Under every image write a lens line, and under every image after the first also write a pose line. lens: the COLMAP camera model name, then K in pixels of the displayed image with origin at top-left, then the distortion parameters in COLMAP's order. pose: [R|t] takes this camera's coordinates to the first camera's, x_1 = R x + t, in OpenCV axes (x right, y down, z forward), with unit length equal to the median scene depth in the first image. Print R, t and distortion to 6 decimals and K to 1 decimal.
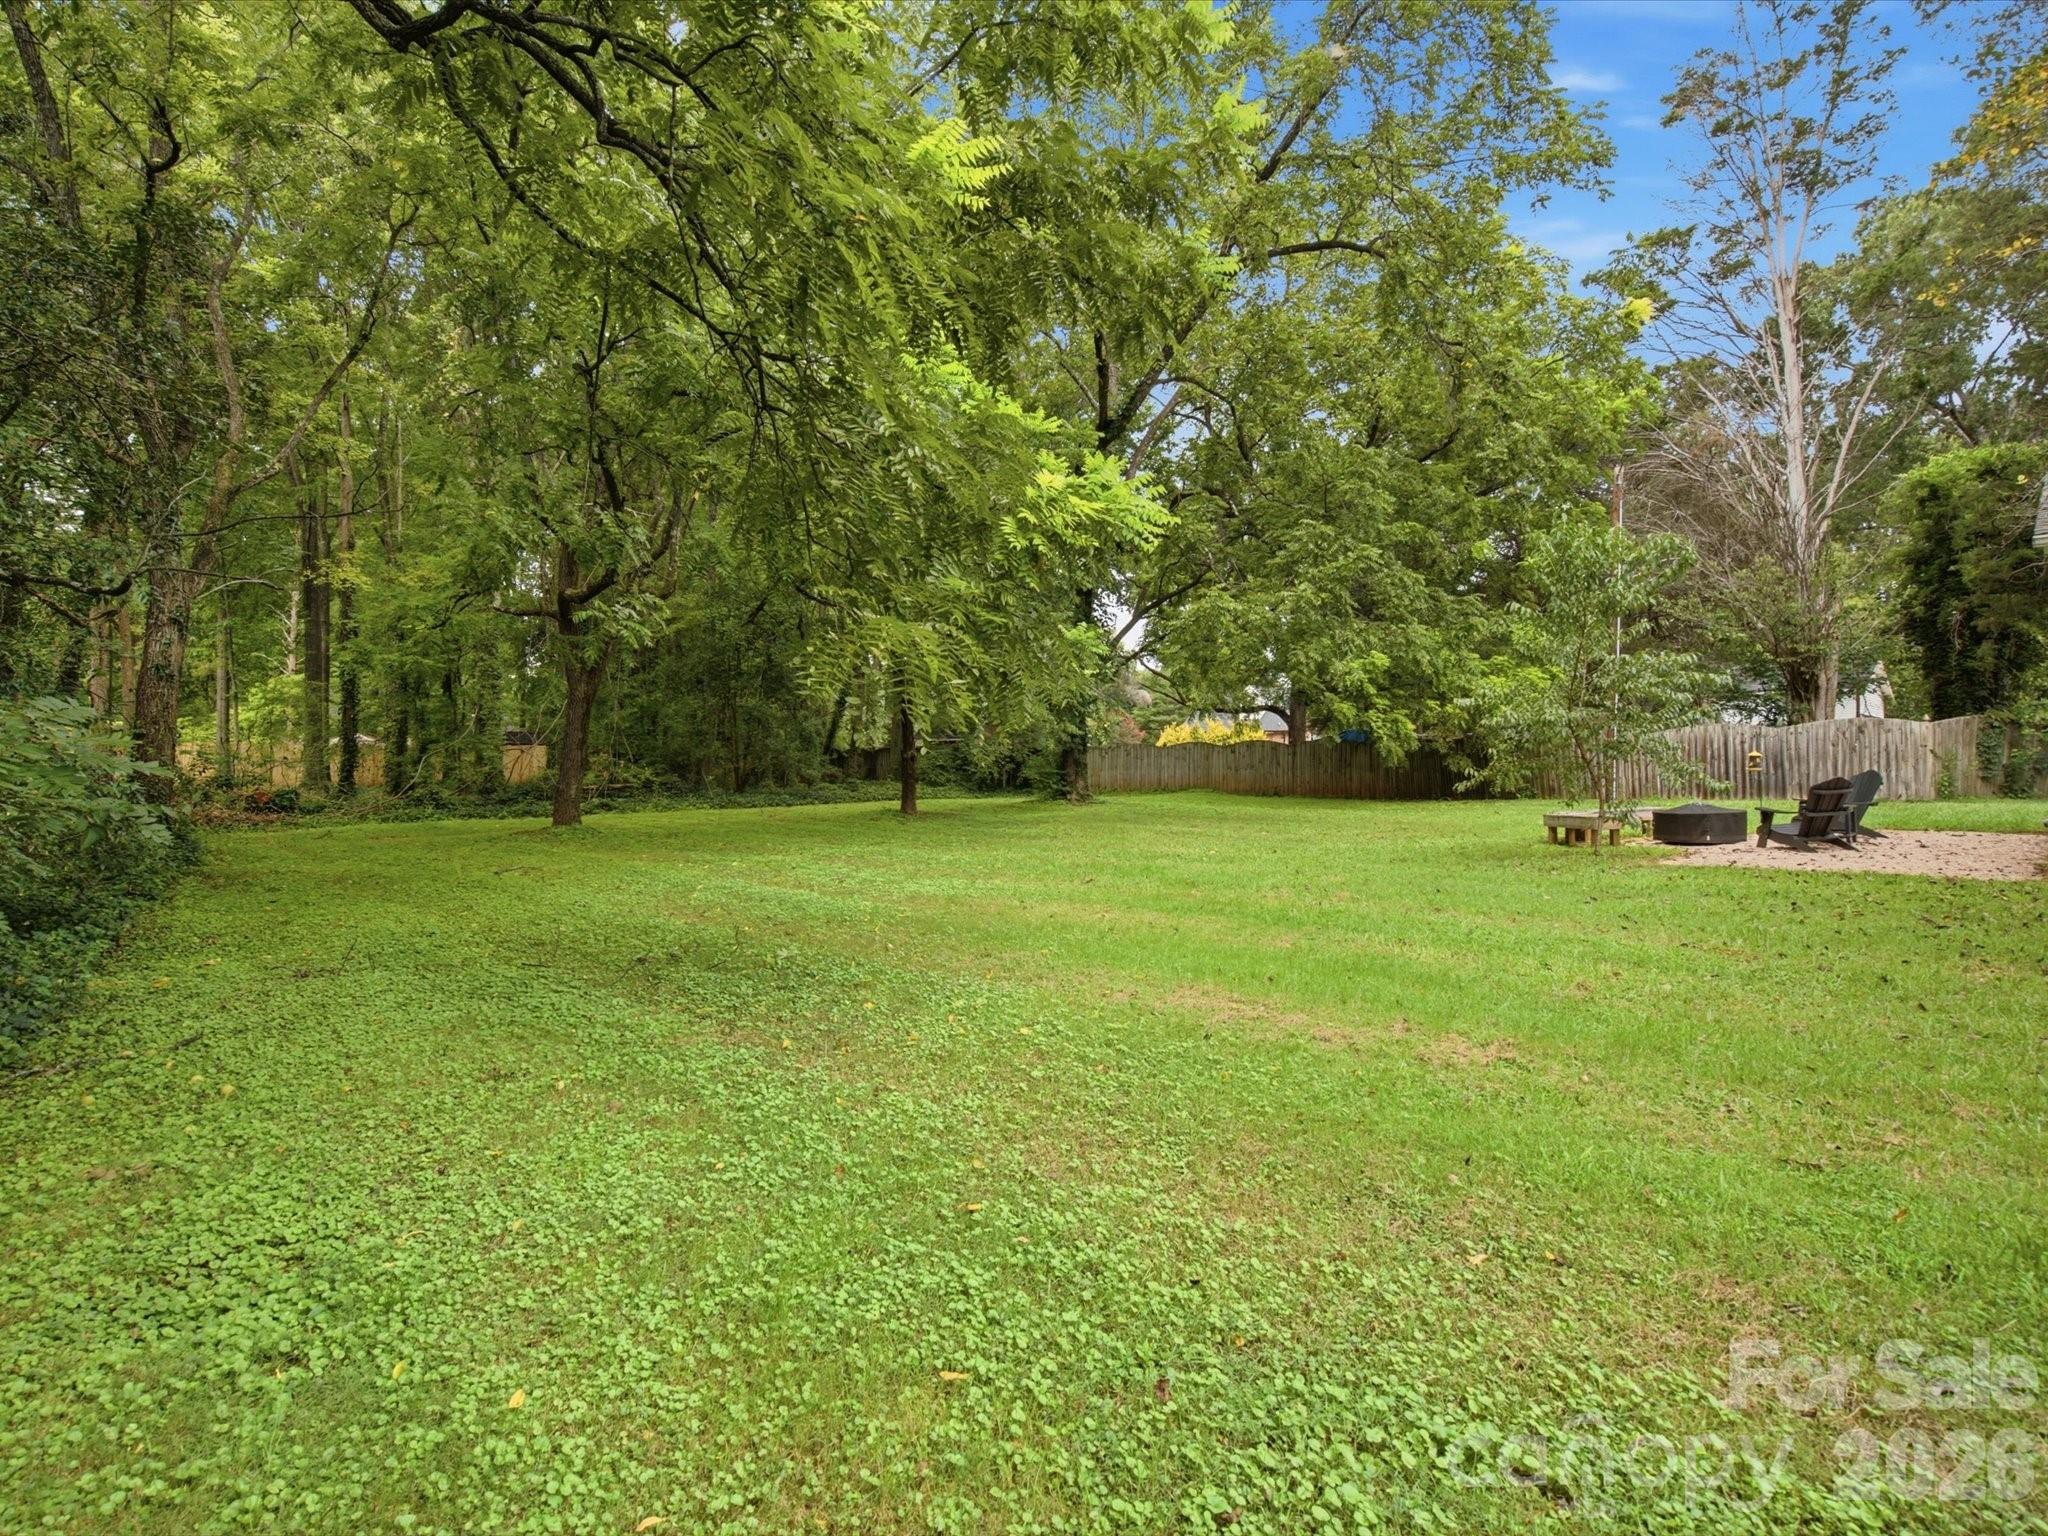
lens RADIAL K [[1056.0, 0, 1024.4], [0, 1056.0, 765.7], [0, 0, 1]] dist [0.022232, -0.004108]
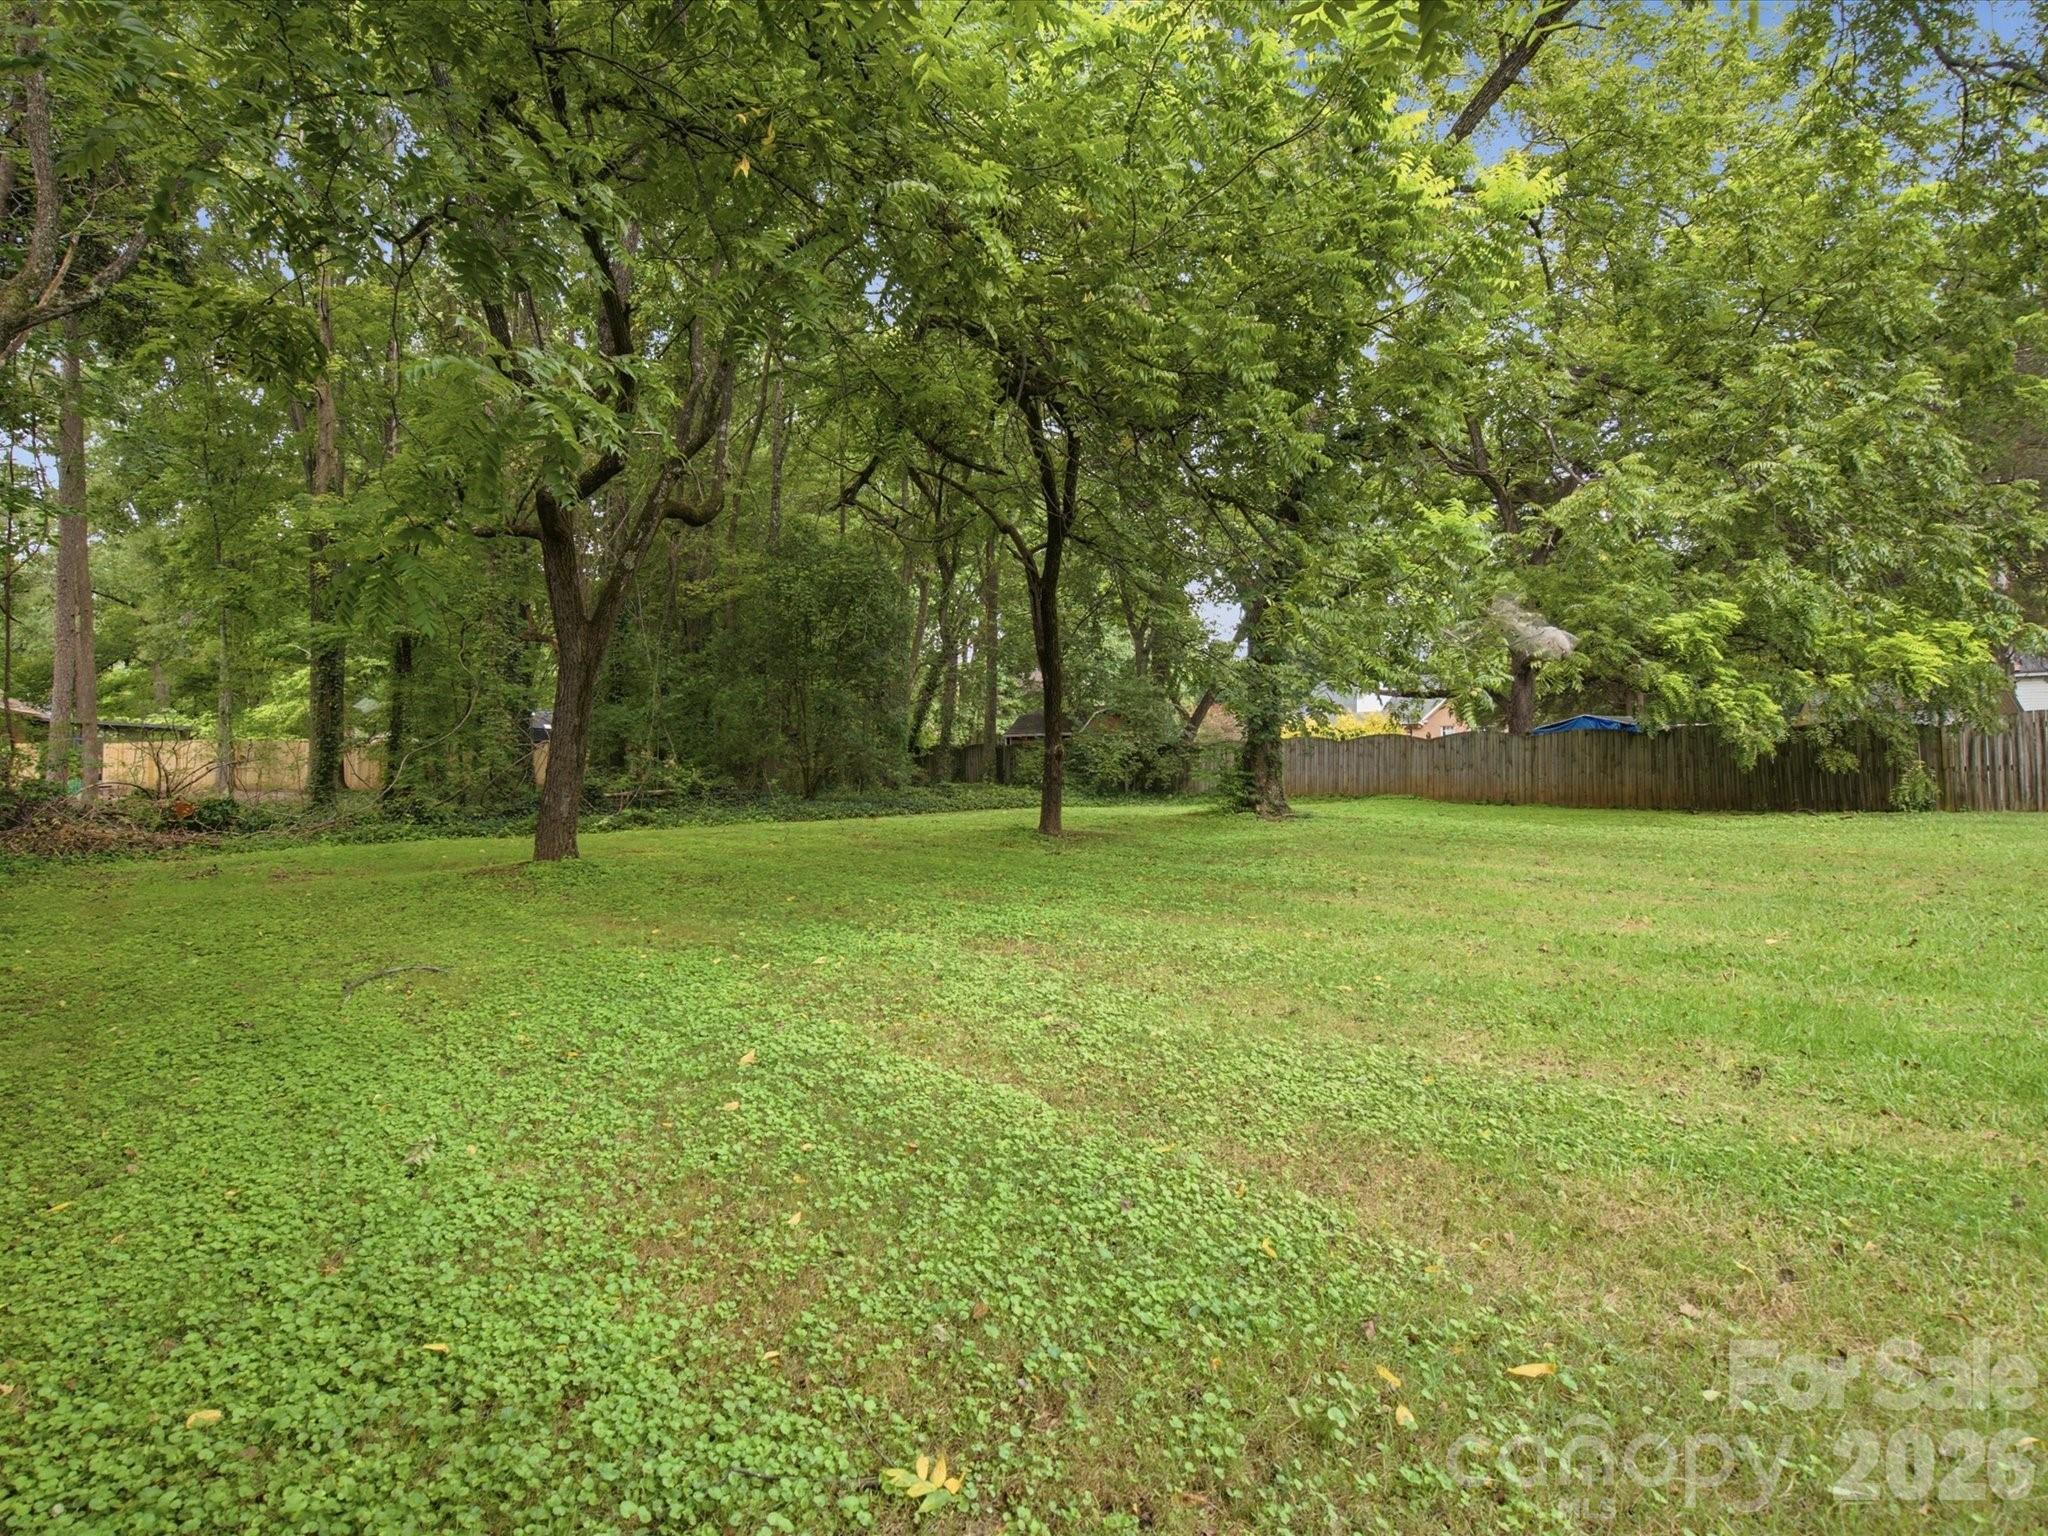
lens RADIAL K [[1053.9, 0, 1023.8], [0, 1053.9, 769.4], [0, 0, 1]] dist [-0.000610, -0.000058]
pose [[0.998158, -0.001528, -0.060649, -0.069389], [0.001766, 0.999991, 0.003870, -0.000038], [0.060643, -0.003970, 0.998152, 0.249071]]
